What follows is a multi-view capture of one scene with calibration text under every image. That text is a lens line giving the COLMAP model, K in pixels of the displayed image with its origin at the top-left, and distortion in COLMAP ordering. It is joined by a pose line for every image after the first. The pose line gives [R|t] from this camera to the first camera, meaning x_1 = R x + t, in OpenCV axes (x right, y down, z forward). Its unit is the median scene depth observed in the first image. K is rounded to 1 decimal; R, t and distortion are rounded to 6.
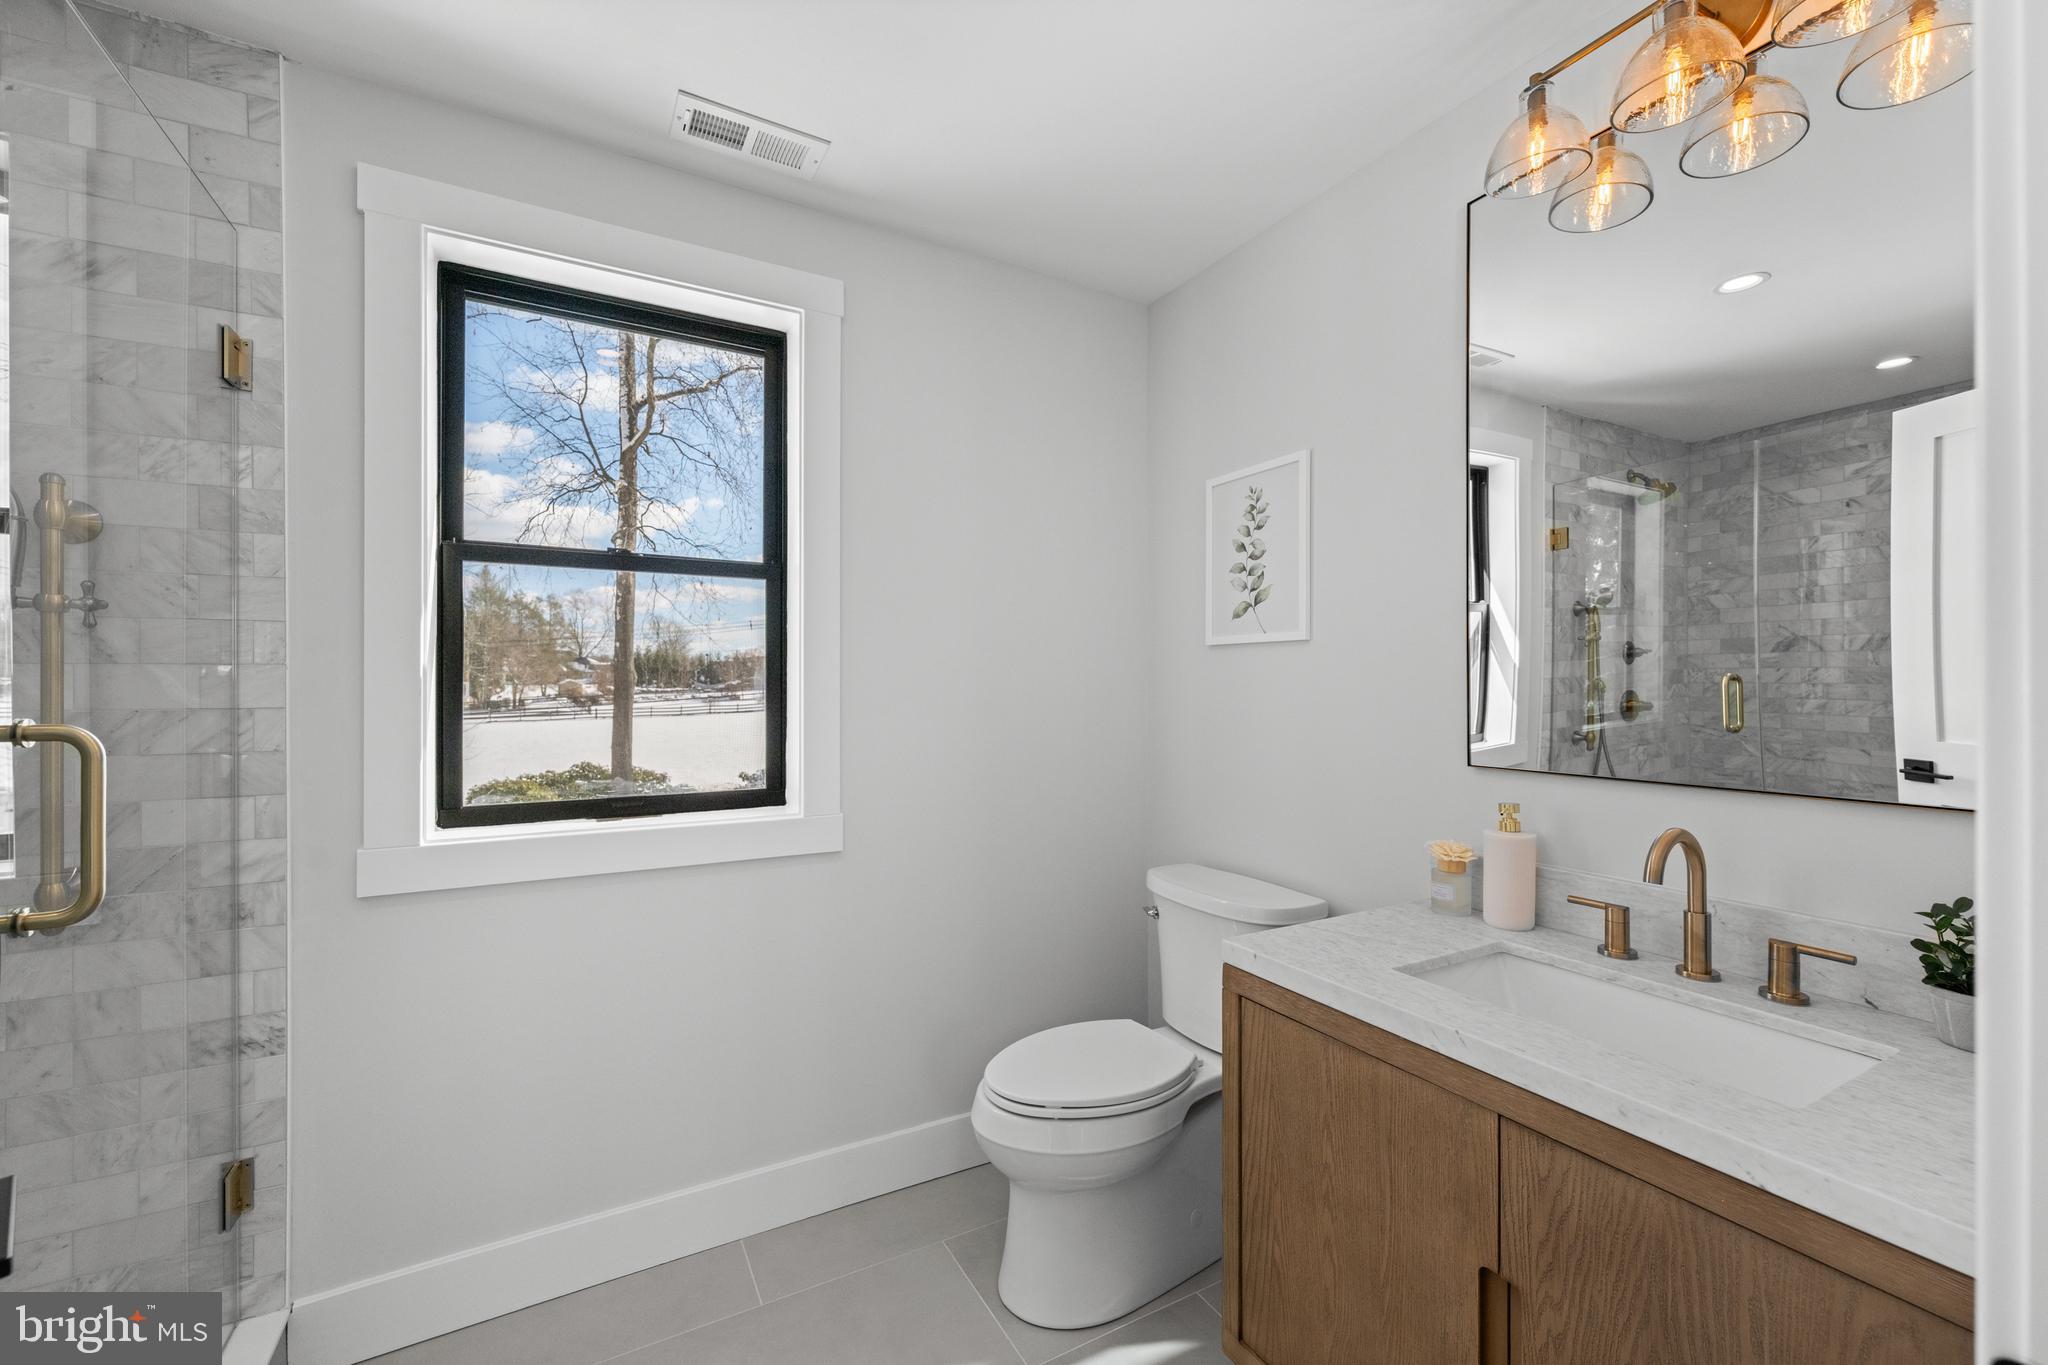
lens RADIAL K [[829.1, 0, 1025.1], [0, 829.1, 686.0], [0, 0, 1]] dist [-0.001421, 0.000655]
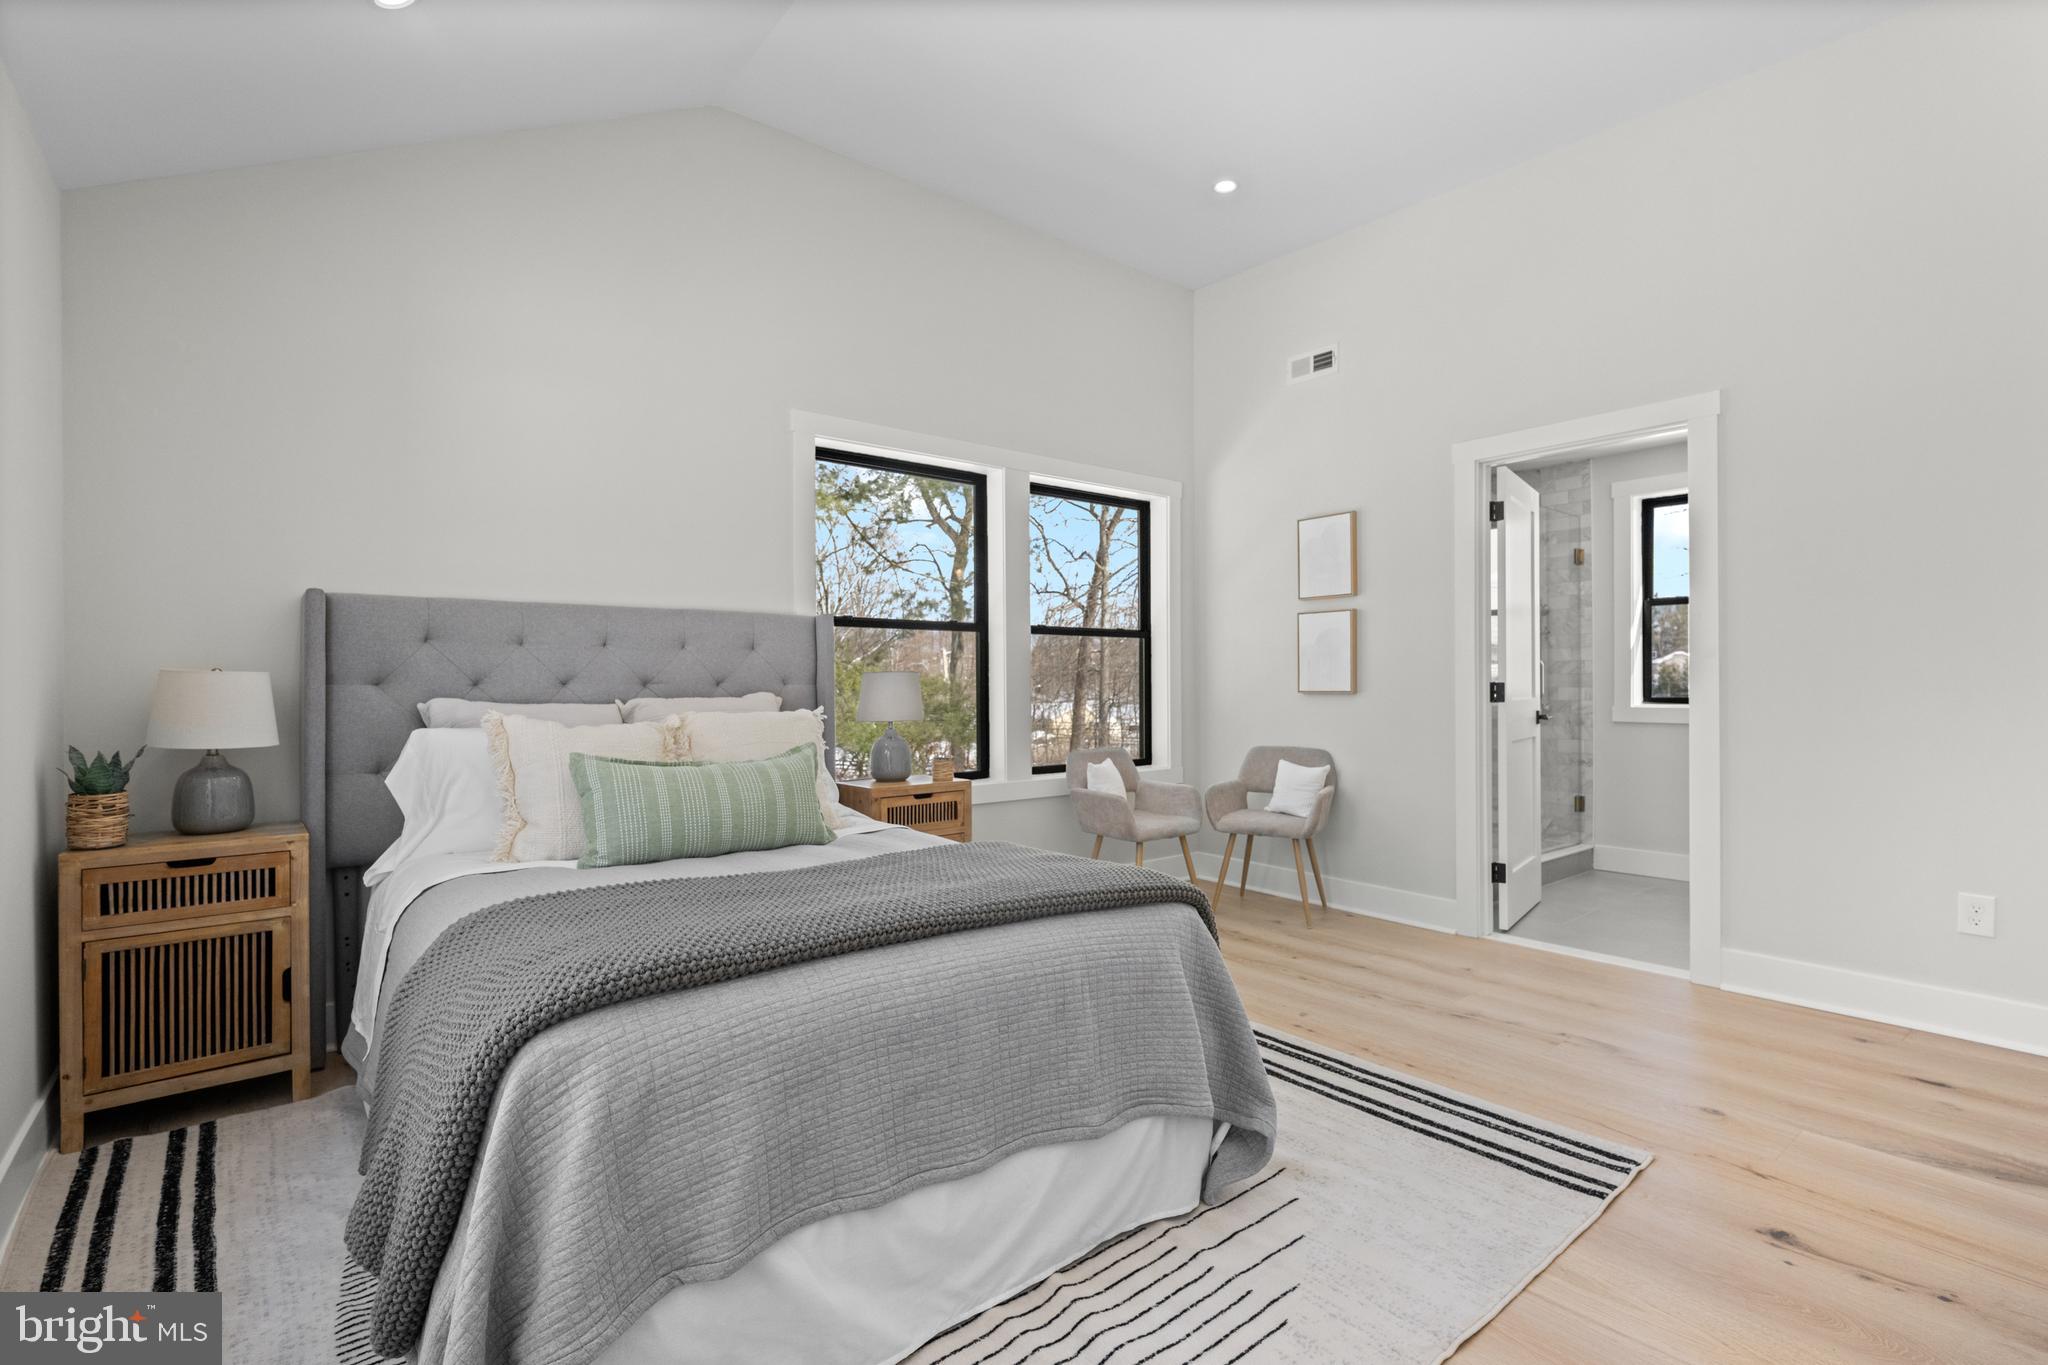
lens RADIAL K [[944.1, 0, 1023.2], [0, 944.1, 681.7], [0, 0, 1]] dist [0.001436, 0.000049]
pose [[0.181496, -0.001608, -0.983390, 2.385921], [0.001991, 0.999997, -0.001267, 0.112128], [0.983390, -0.001728, 0.181499, -1.899283]]
